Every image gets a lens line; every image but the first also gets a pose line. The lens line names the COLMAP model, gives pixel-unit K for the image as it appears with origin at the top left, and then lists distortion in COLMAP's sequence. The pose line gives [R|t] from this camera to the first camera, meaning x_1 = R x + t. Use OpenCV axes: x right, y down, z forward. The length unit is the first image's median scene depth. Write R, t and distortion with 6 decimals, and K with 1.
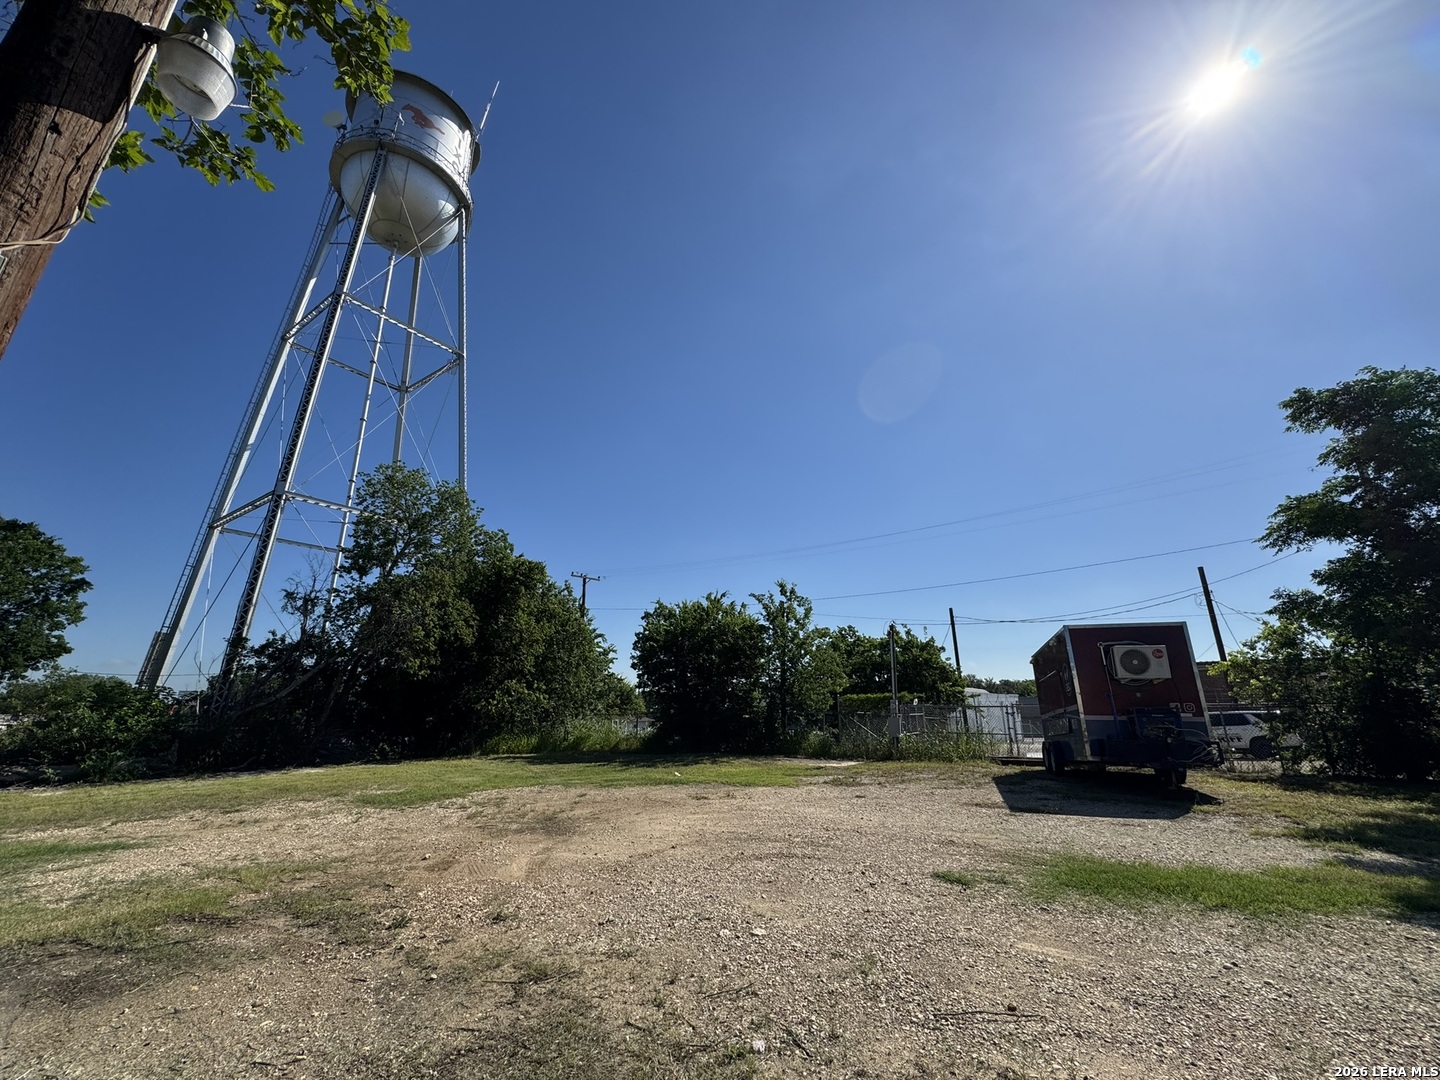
lens RADIAL K [[575.9, 0, 723.0], [0, 575.9, 542.1], [0, 0, 1]] dist [-0.003747, 0.001014]
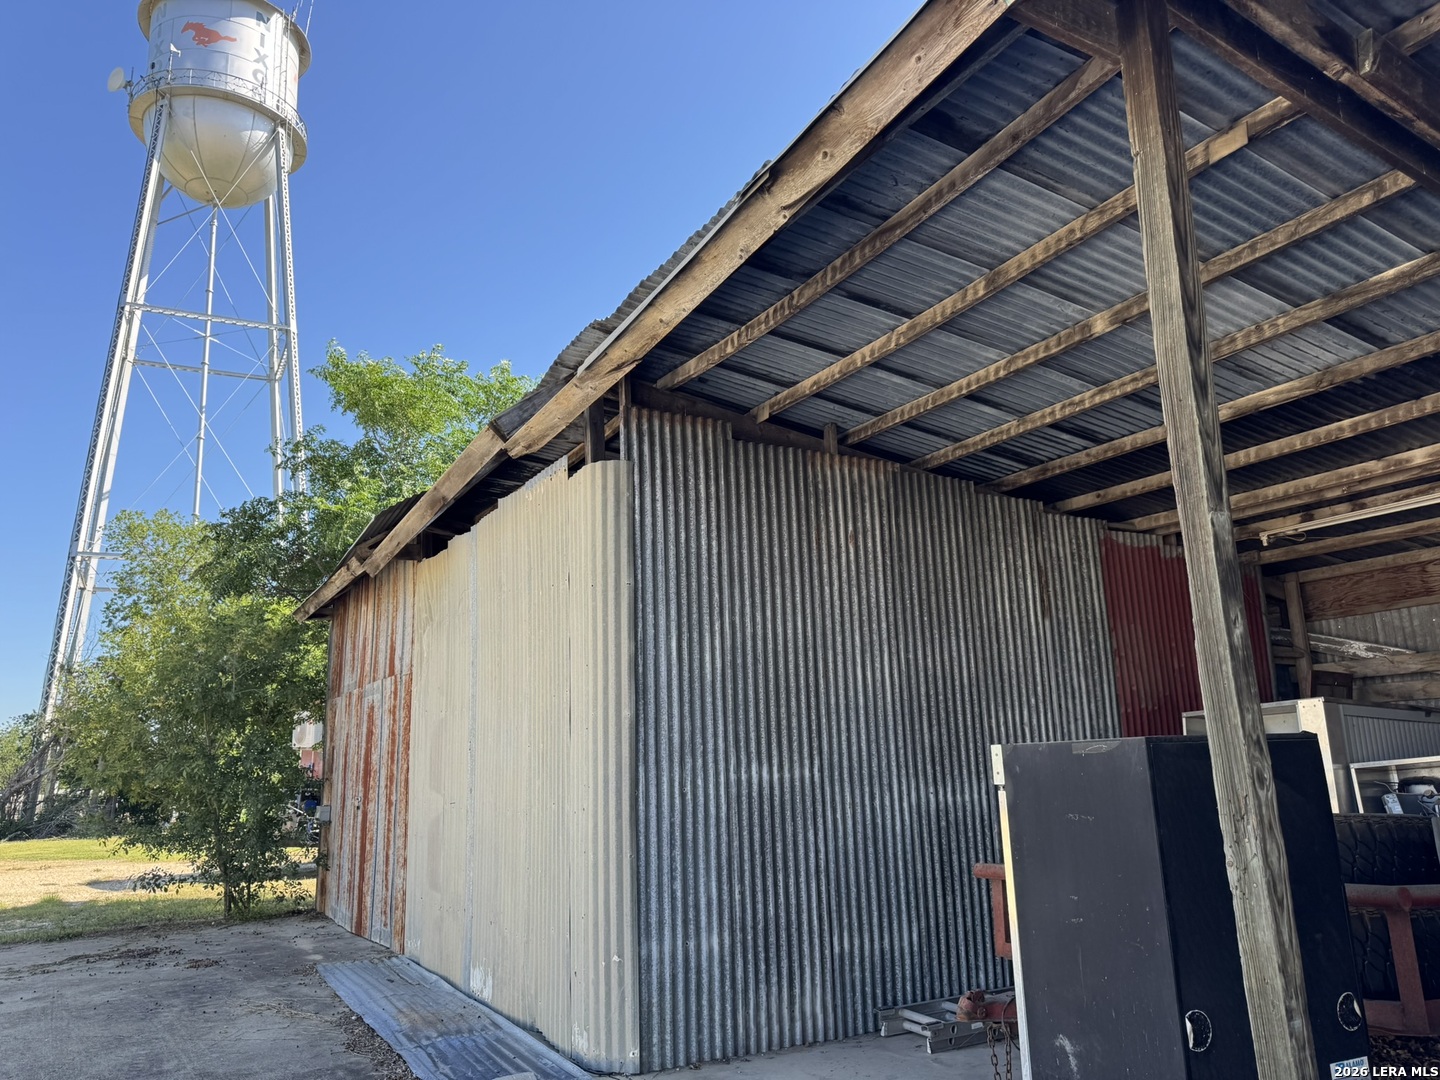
lens RADIAL K [[1016.2, 0, 721.6], [0, 1016.2, 541.6], [0, 0, 1]] dist [0.013992, 0.000256]
pose [[0.892744, -0.122150, -0.433690, 0.644789], [0.156821, 0.986604, 0.044935, -0.012927], [0.422392, -0.108127, 0.899941, -0.024781]]
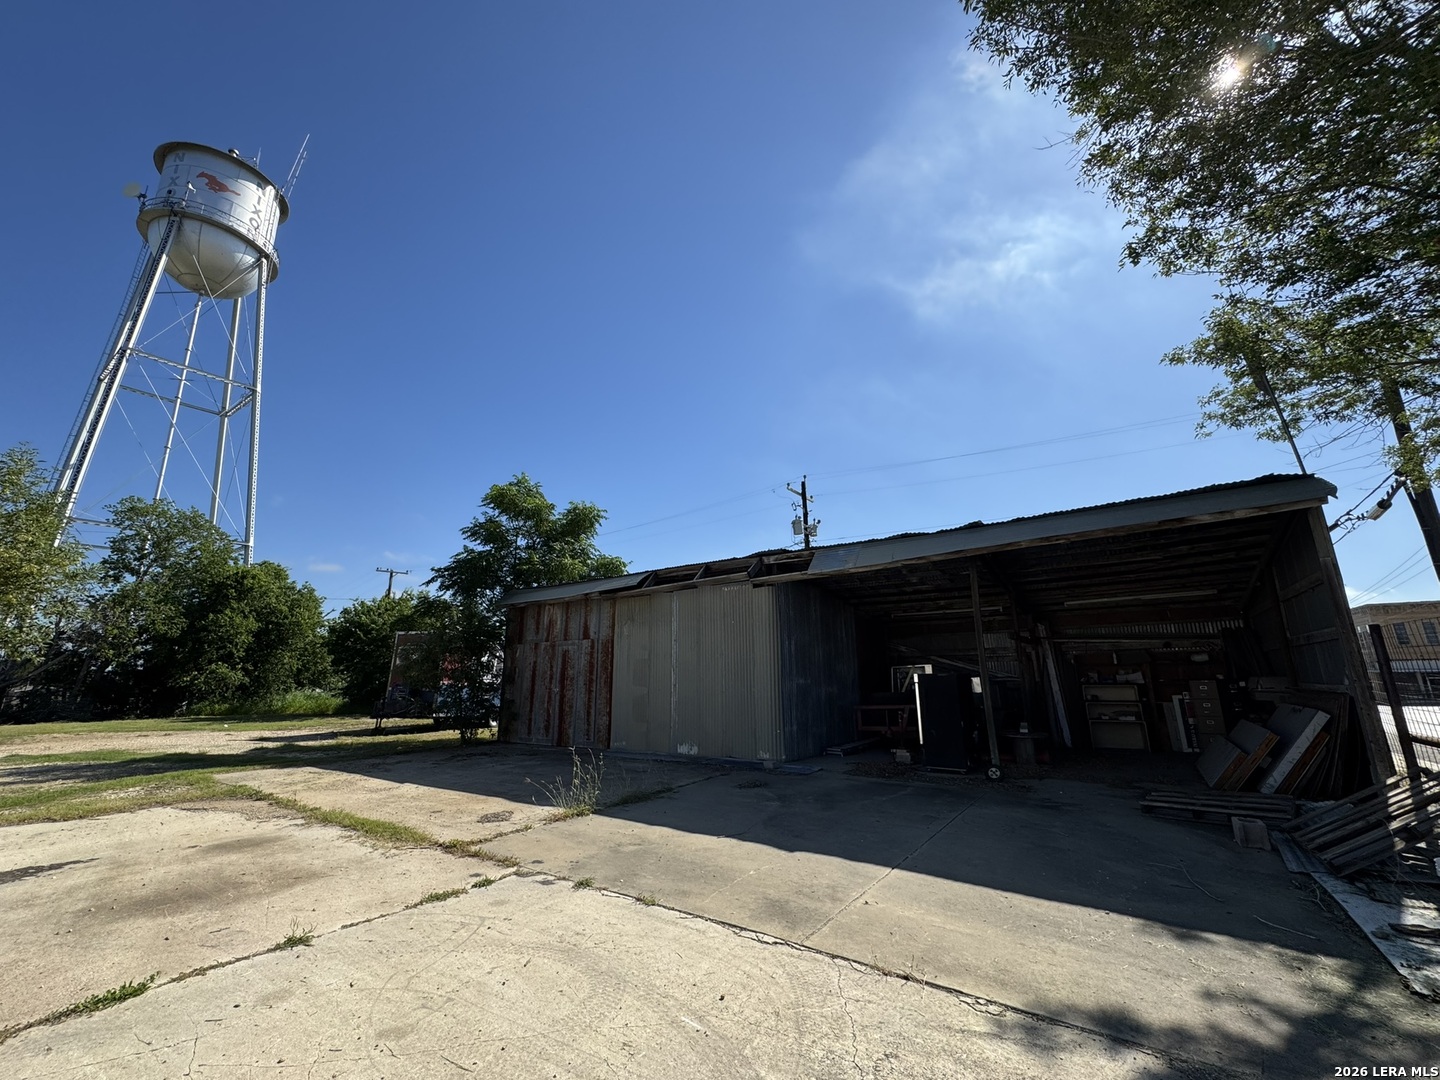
lens RADIAL K [[575.9, 0, 721.9], [0, 575.9, 539.5], [0, 0, 1]] dist [-0.003747, 0.001014]
pose [[0.999902, -0.008956, -0.010773, 0.534313], [0.009445, 0.998885, 0.046248, -0.062103], [0.010346, -0.046346, 0.998872, -0.197754]]
